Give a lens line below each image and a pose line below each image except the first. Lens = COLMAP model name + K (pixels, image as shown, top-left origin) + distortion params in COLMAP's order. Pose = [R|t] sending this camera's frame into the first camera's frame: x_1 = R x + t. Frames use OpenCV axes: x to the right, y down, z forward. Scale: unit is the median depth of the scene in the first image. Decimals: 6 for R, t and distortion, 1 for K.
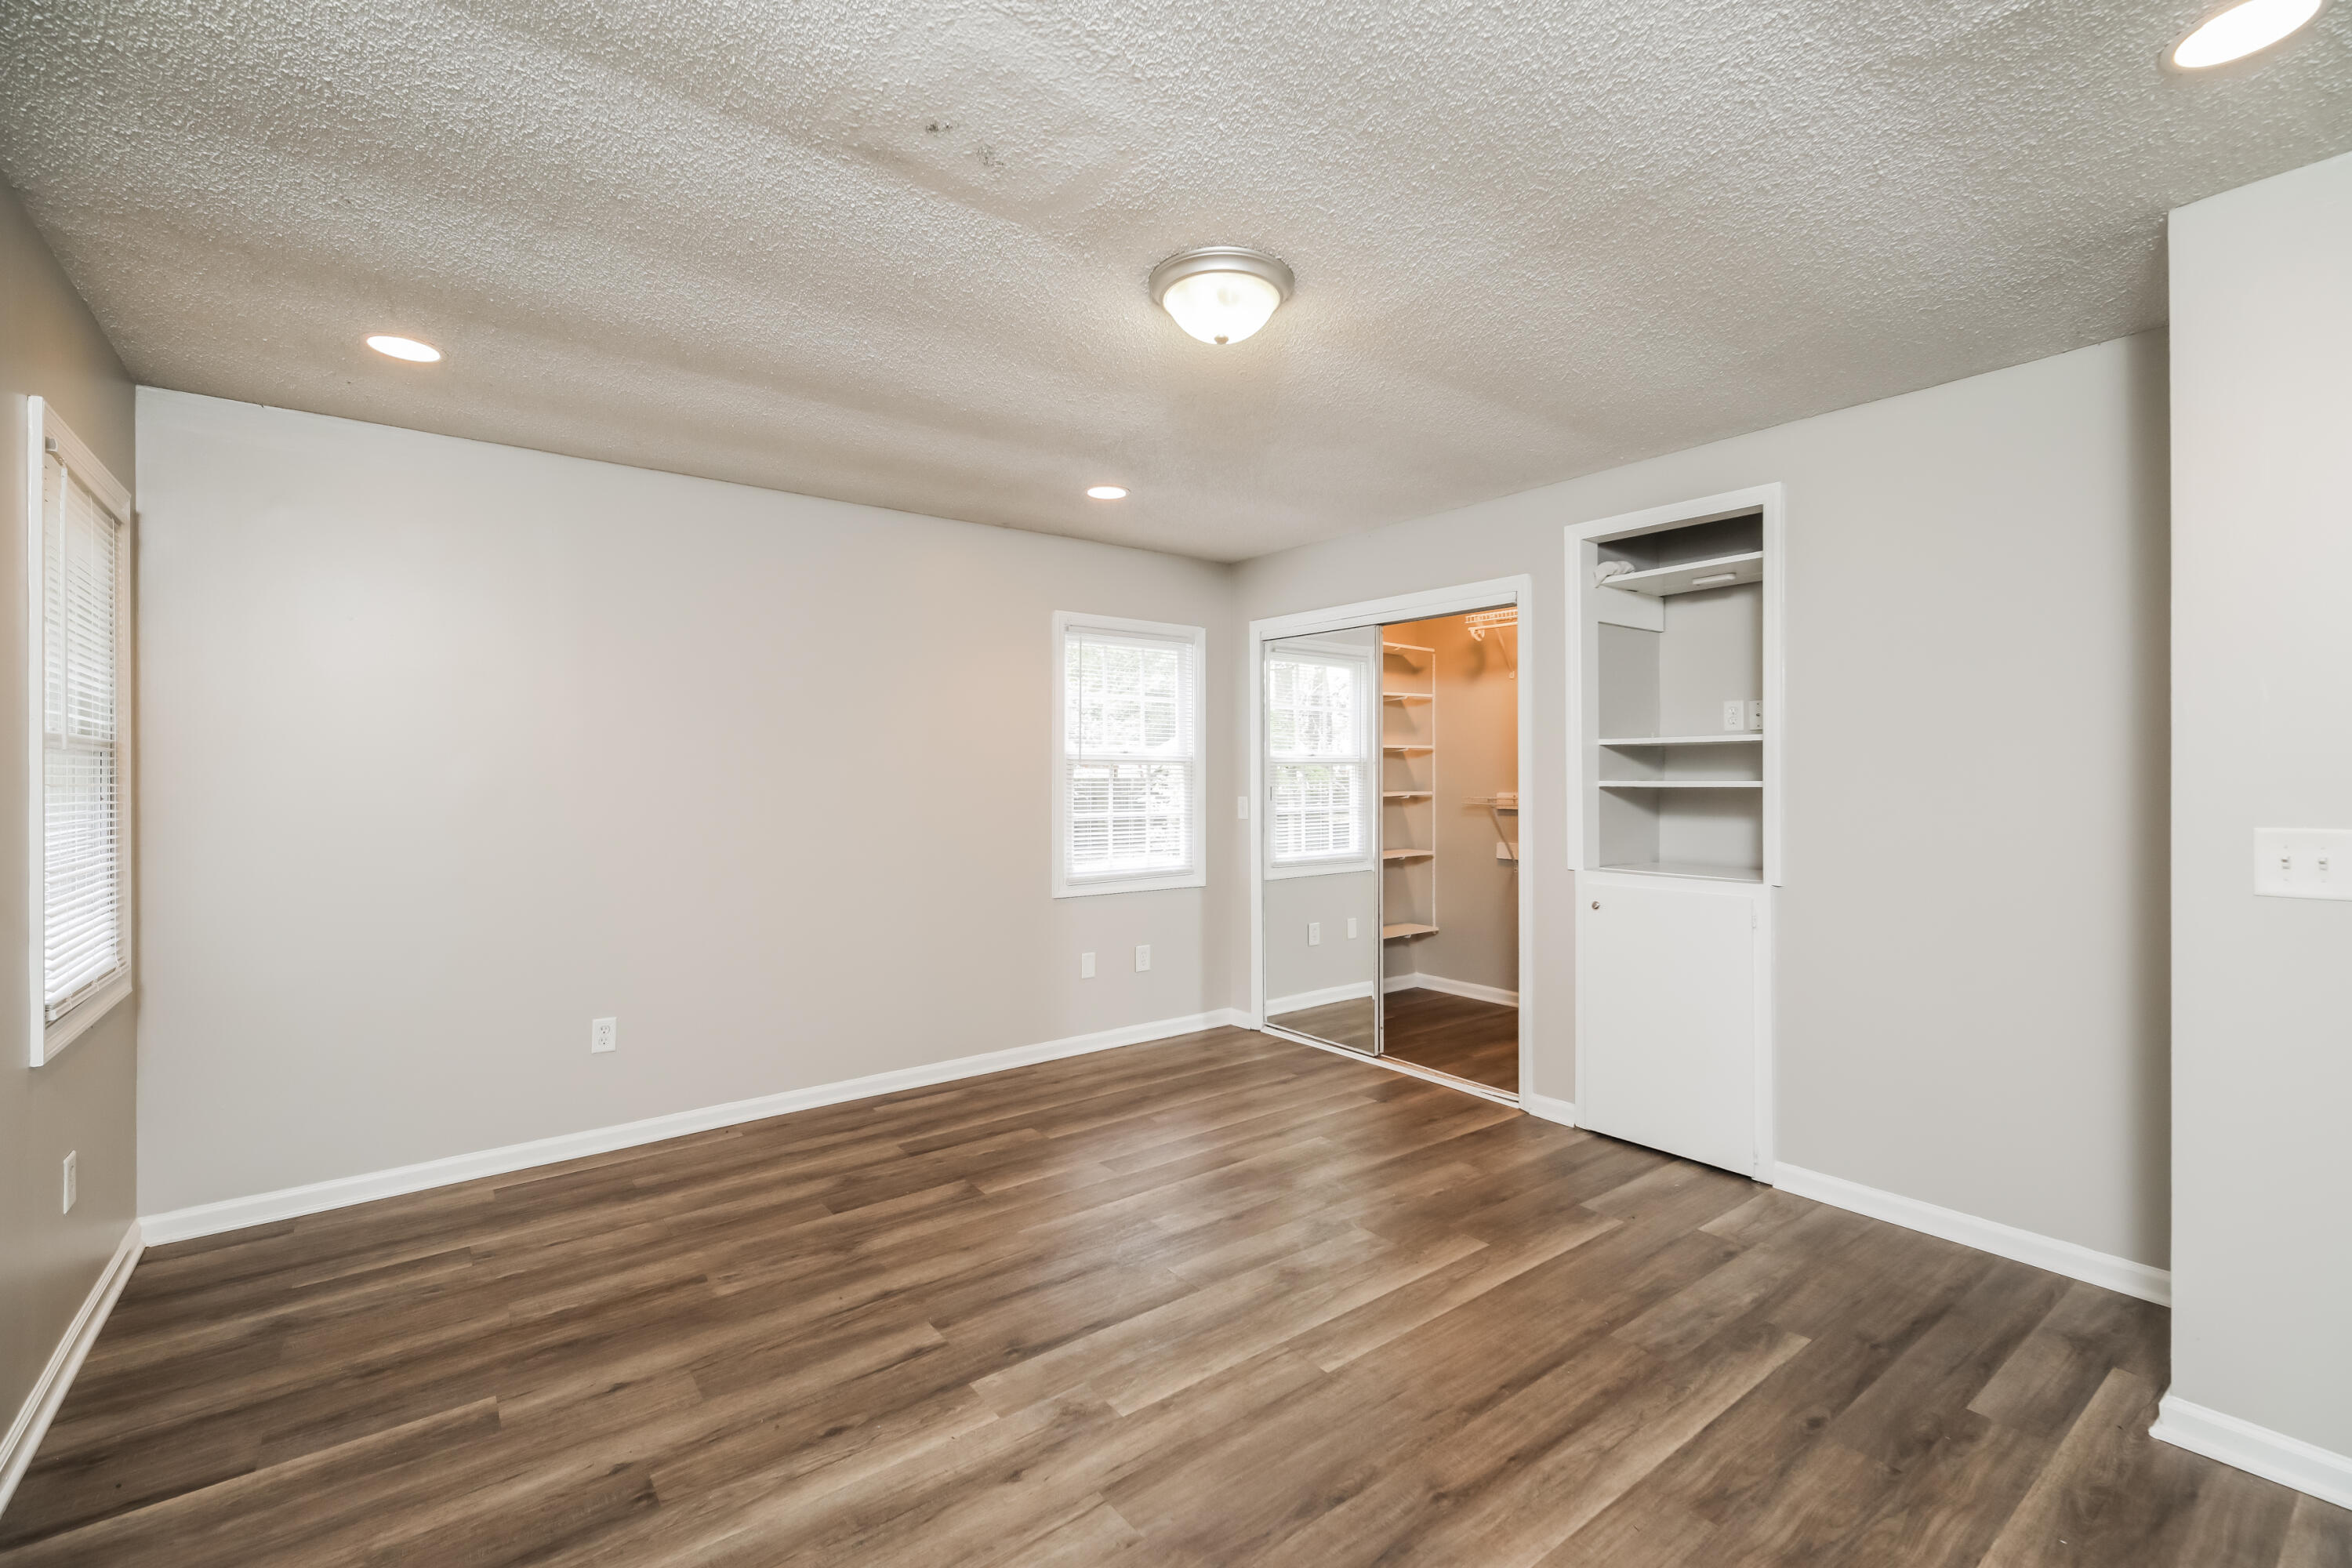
lens RADIAL K [[1016.1, 0, 1181.6], [0, 1016.1, 774.2], [0, 0, 1]] dist [-0.000730, -0.000123]
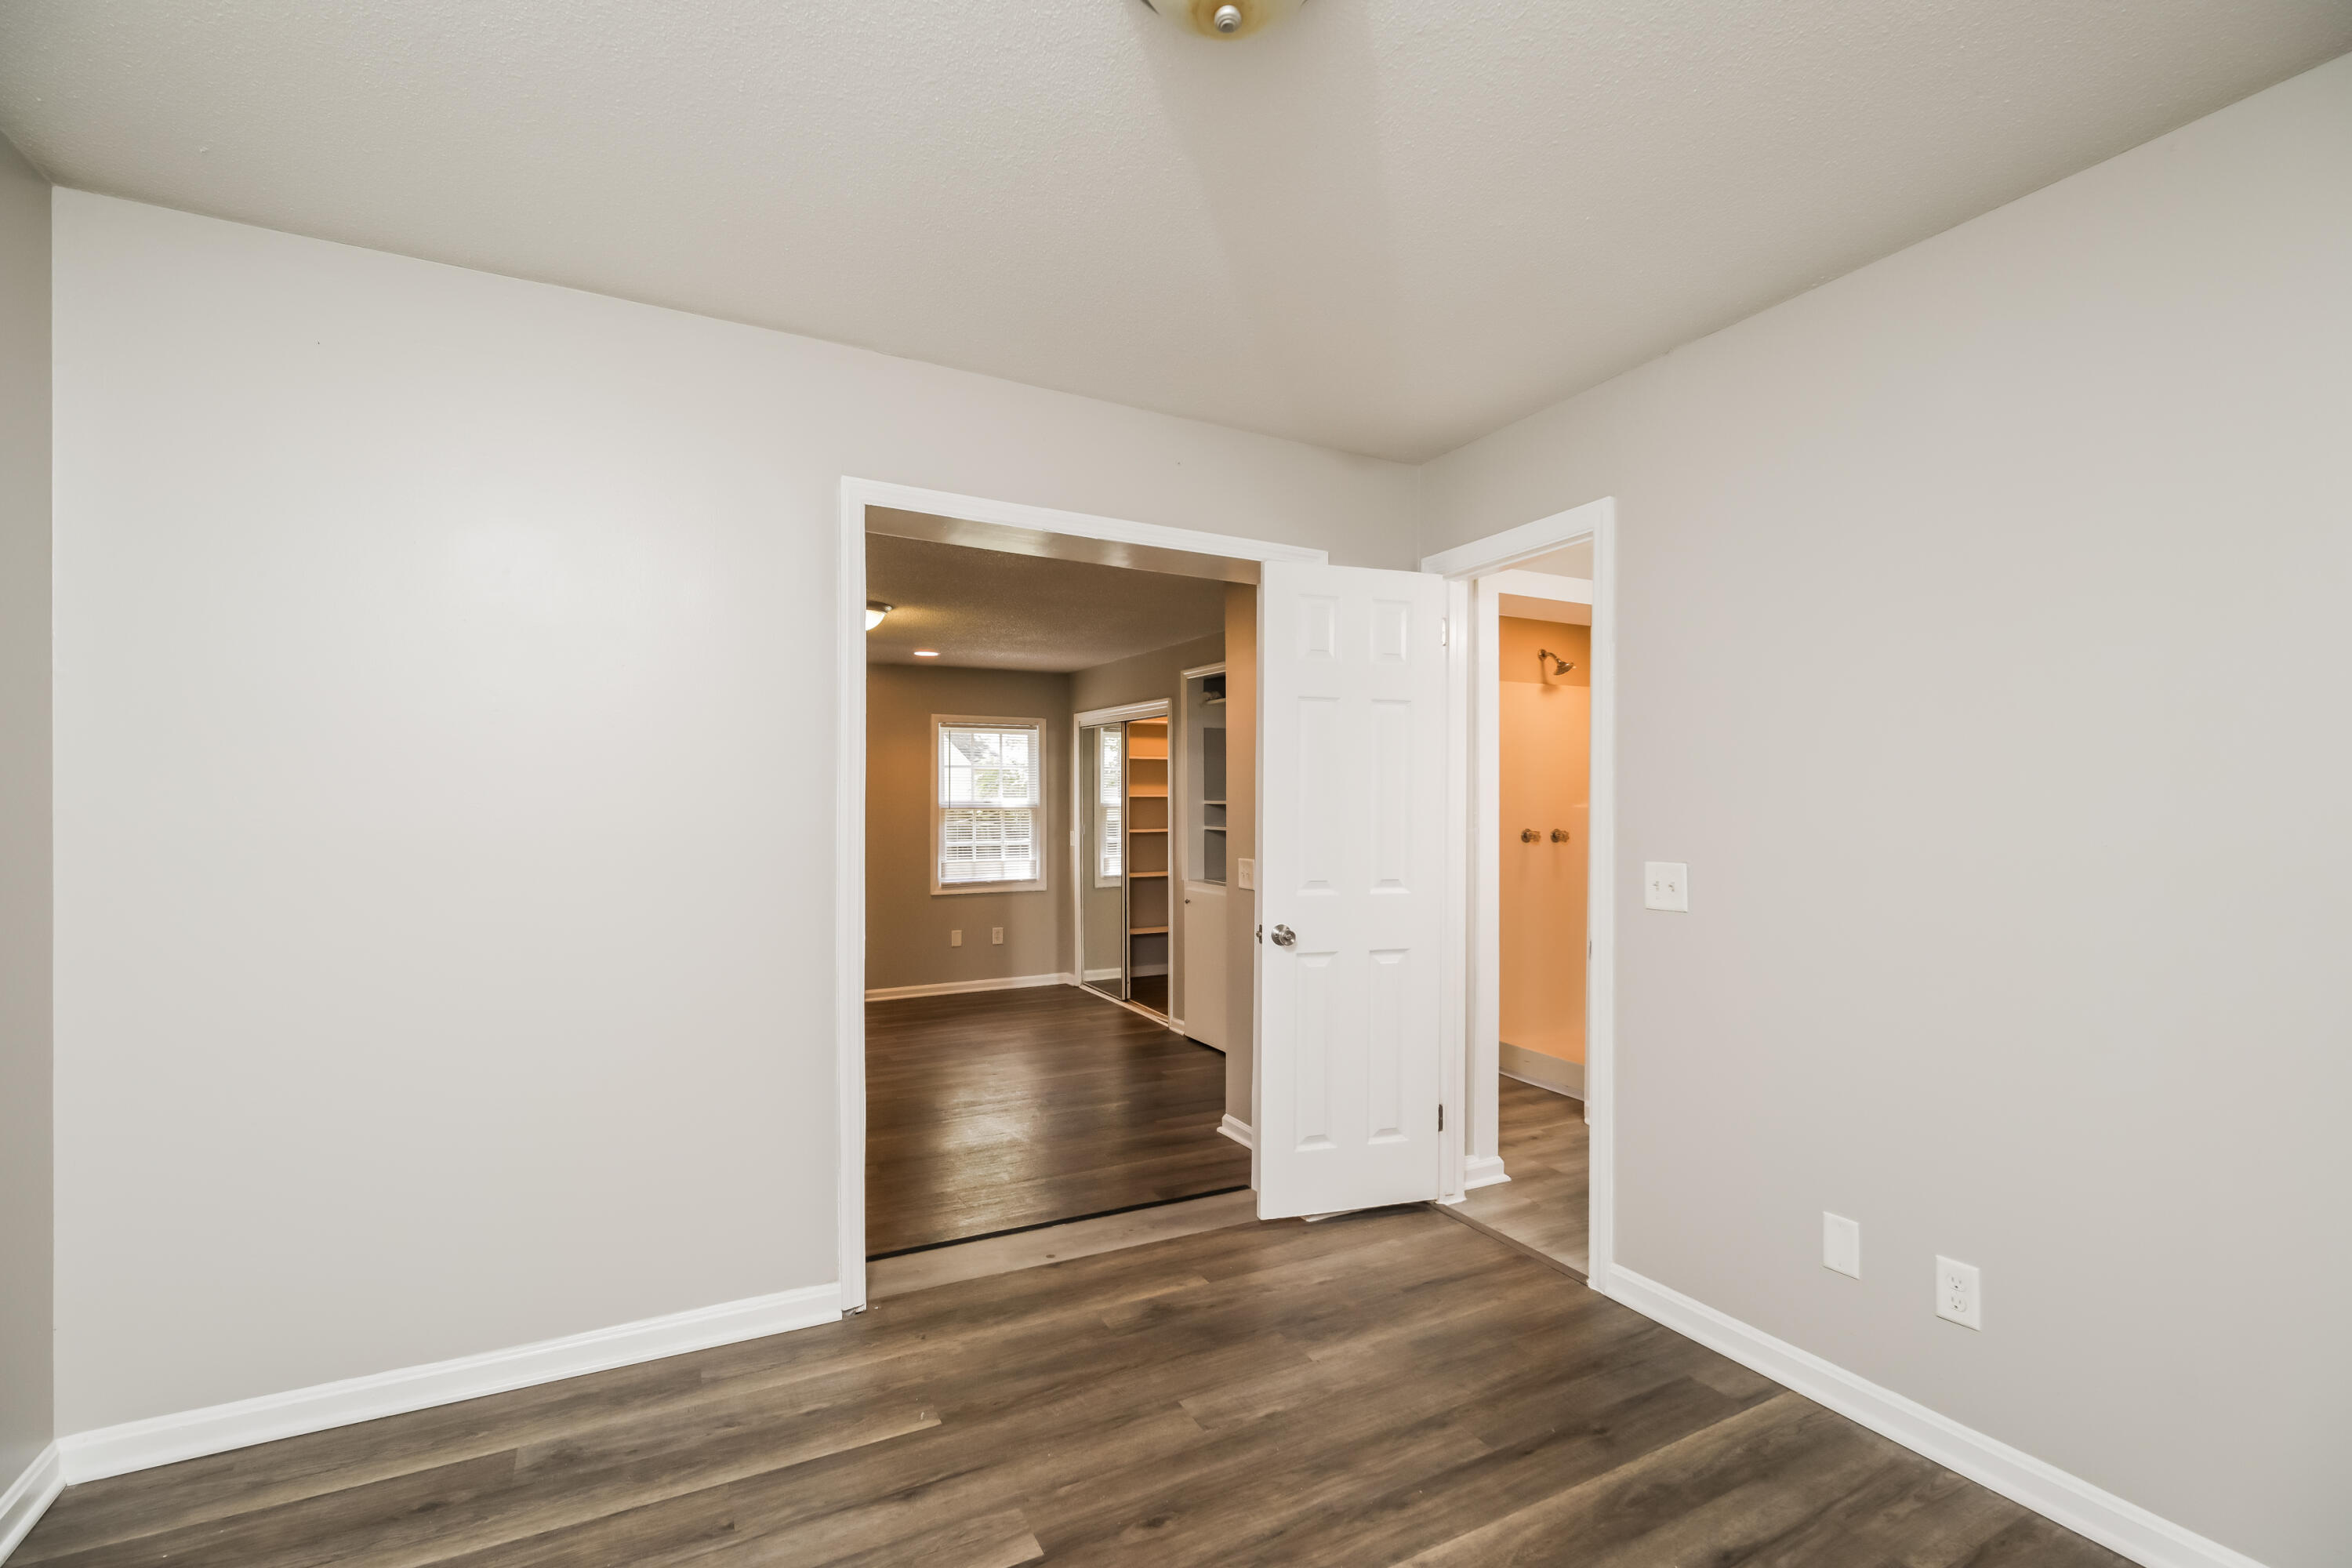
lens RADIAL K [[1016.1, 0, 1167.9], [0, 1016.1, 798.0], [0, 0, 1]] dist [-0.000730, -0.000123]
pose [[0.985265, 0.004858, -0.170965, 0.495062], [-0.004926, 0.999988, 0.000028, -0.030010], [0.170963, 0.000814, 0.985277, -0.484456]]
